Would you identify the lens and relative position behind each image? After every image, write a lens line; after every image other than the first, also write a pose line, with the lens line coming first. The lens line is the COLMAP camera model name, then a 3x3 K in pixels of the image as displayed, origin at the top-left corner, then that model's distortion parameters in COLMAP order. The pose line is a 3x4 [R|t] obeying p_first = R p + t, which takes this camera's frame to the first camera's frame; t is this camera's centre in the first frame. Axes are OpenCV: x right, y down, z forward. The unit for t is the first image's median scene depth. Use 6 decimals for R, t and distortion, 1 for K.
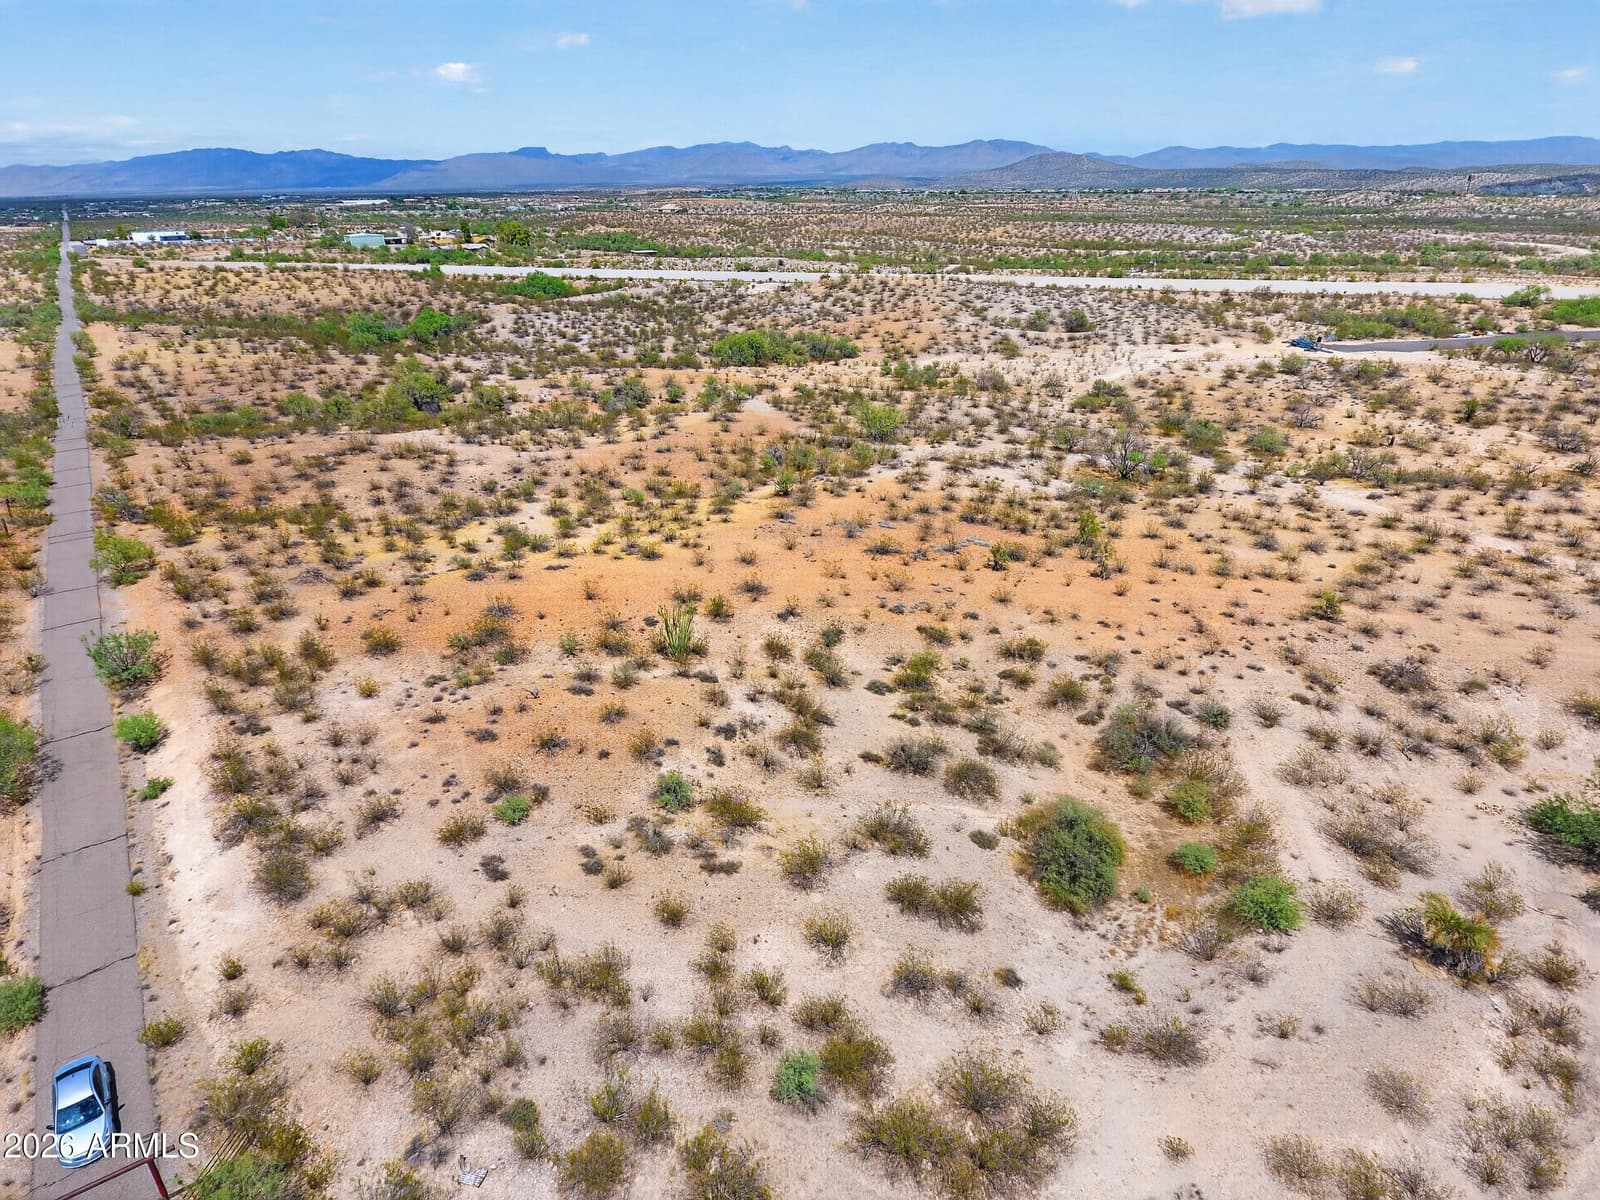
lens RADIAL K [[937.9, 0, 799.1], [0, 937.9, 611.7], [0, 0, 1]] dist [-0.004347, 0.000507]
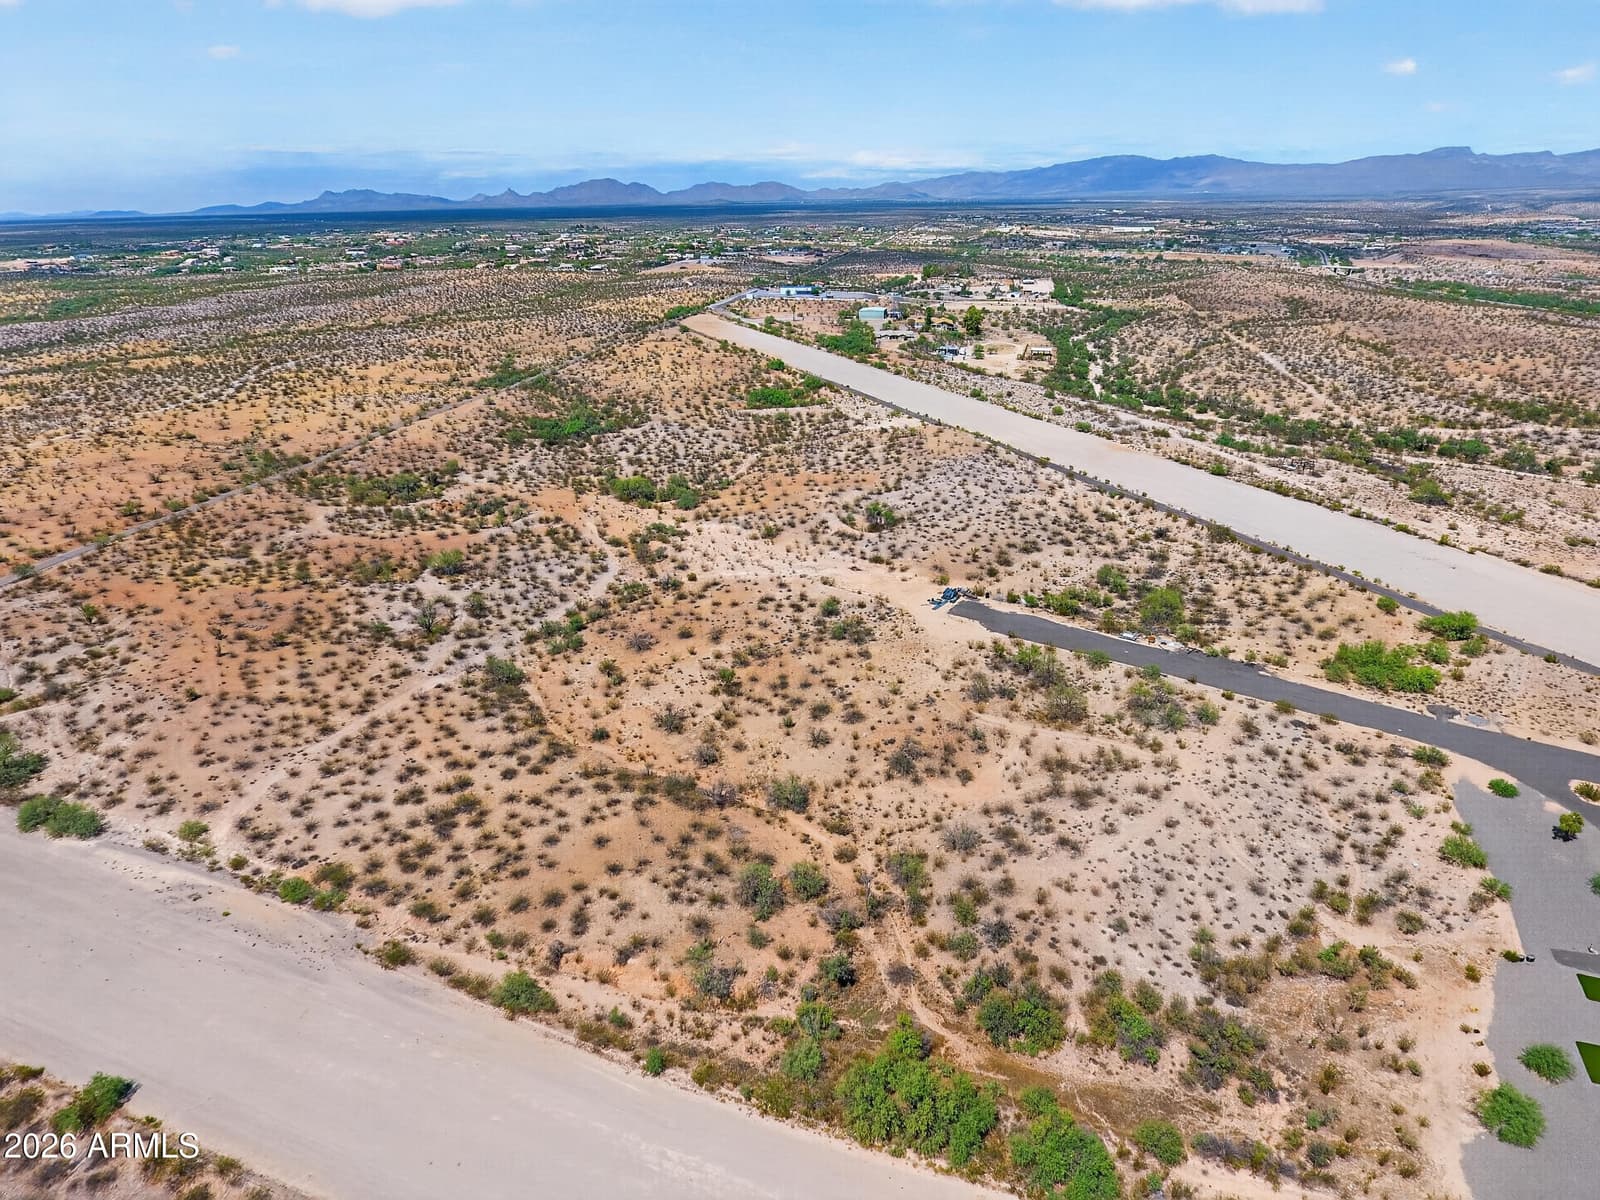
lens RADIAL K [[937.9, 0, 799.1], [0, 937.9, 611.7], [0, 0, 1]] dist [-0.004347, 0.000507]
pose [[0.685316, 0.300272, -0.663460, 2.128983], [-0.302394, 0.946118, 0.115842, -0.633463], [0.662495, 0.121238, 0.739190, 0.196918]]
